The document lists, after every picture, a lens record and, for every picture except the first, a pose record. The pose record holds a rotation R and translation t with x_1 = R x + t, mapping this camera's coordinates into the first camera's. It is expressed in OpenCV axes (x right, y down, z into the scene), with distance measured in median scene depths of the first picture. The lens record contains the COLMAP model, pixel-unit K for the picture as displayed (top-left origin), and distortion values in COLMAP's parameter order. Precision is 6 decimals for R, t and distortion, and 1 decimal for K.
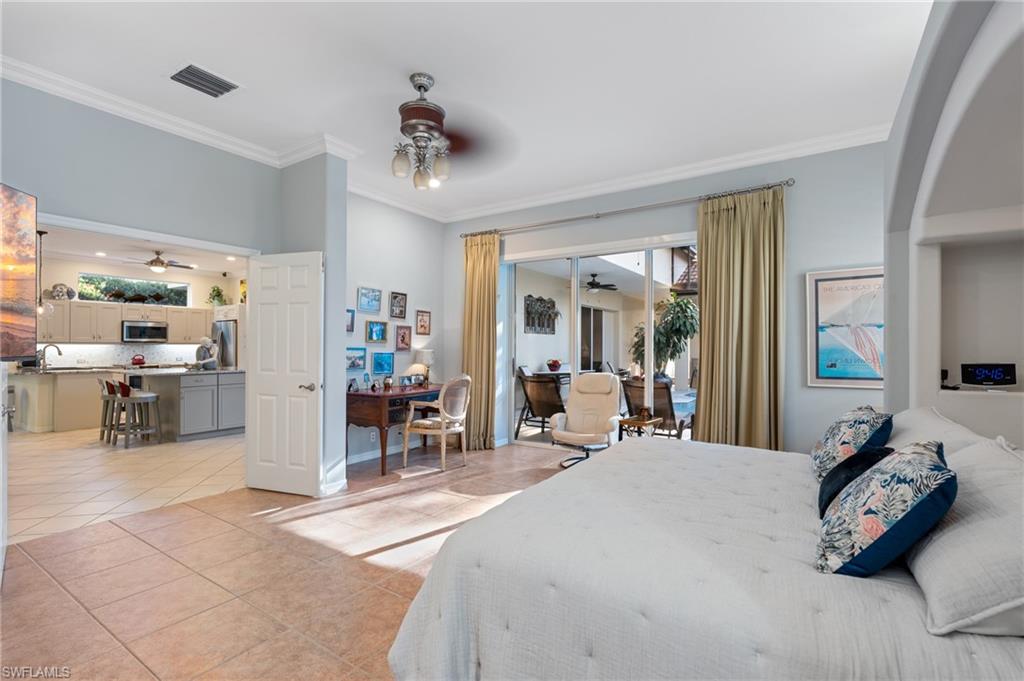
lens RADIAL K [[459.9, 0, 515.9], [0, 459.9, 343.2], [0, 0, 1]] dist [-0.014739, 0.005546]
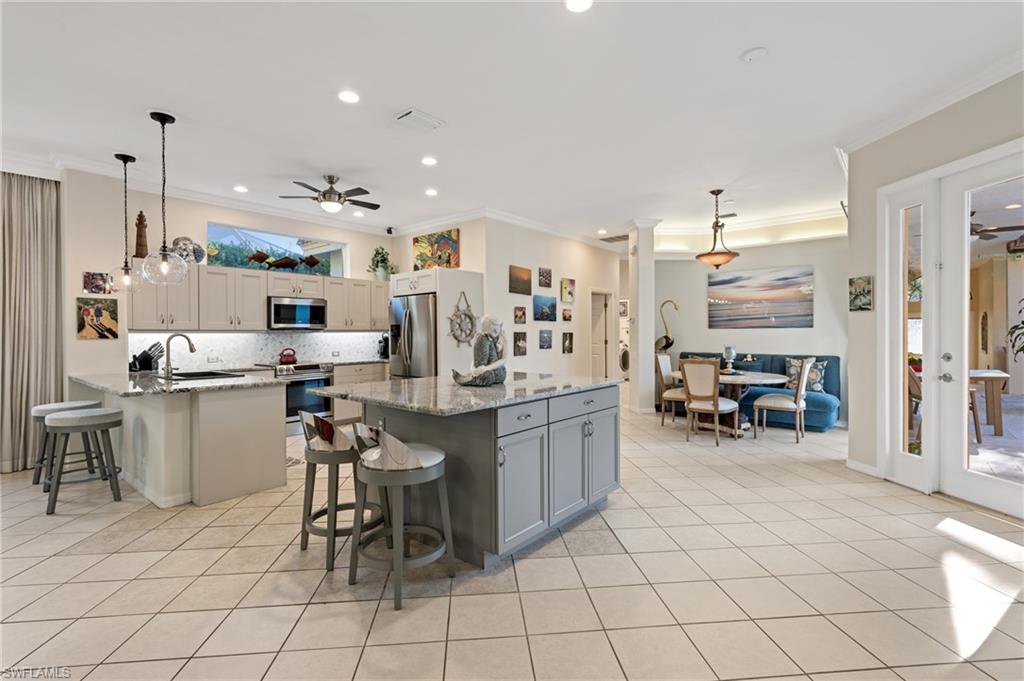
lens RADIAL K [[459.9, 0, 515.8], [0, 459.9, 334.9], [0, 0, 1]] dist [-0.014739, 0.005546]
pose [[0.993130, -0.007180, -0.116799, -0.461960], [0.008552, 0.999900, 0.011250, 0.001289], [0.116707, -0.012172, 0.993092, 0.416659]]
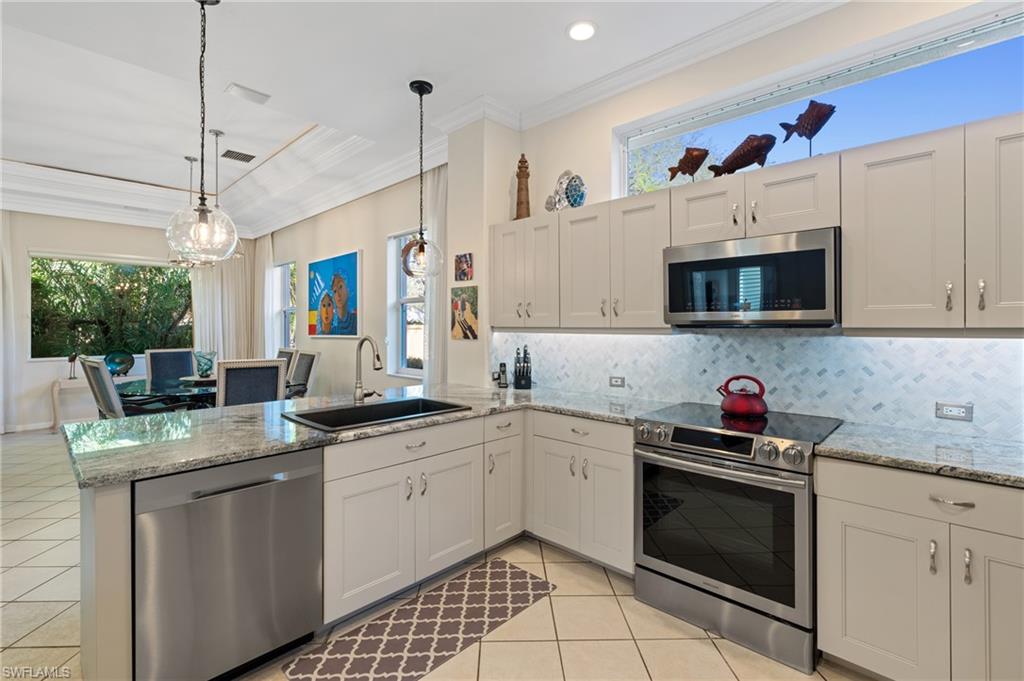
lens RADIAL K [[459.9, 0, 516.2], [0, 459.9, 329.0], [0, 0, 1]] dist [-0.014739, 0.005546]
pose [[-0.189792, 0.005265, -0.981810, -0.607542], [0.009396, 0.999950, 0.003546, -0.002631], [0.981779, -0.008552, -0.189832, 1.011848]]
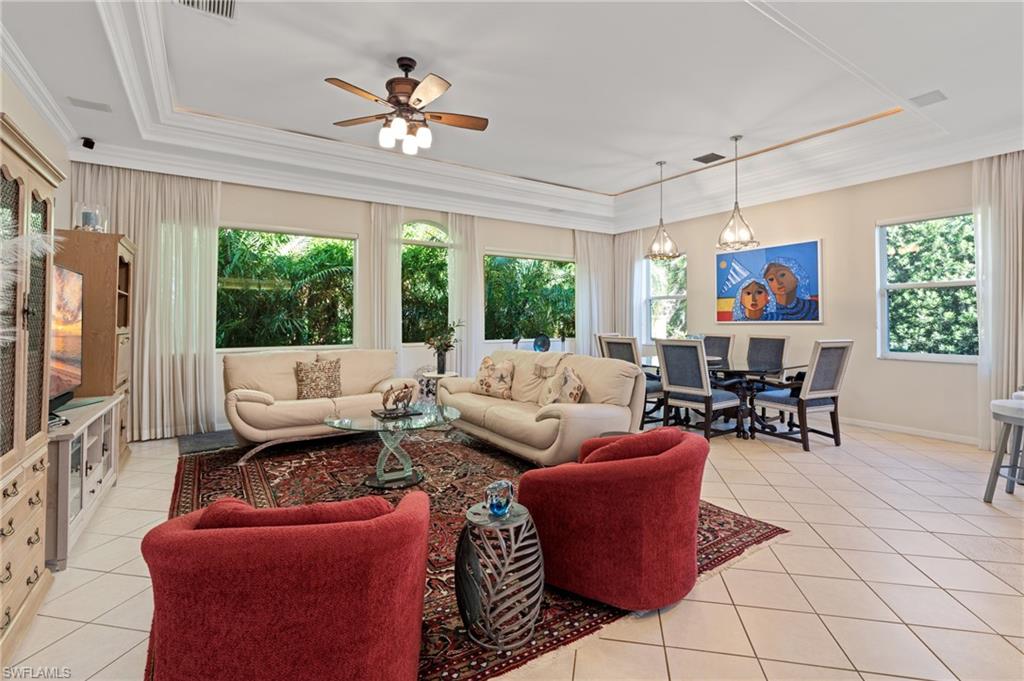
lens RADIAL K [[459.9, 0, 513.9], [0, 459.9, 317.5], [0, 0, 1]] dist [-0.014739, 0.005546]
pose [[-0.396978, 0.000326, -0.917828, -0.406566], [0.011247, 0.999927, -0.004509, 0.000020], [0.917759, -0.012113, -0.396953, 0.536619]]
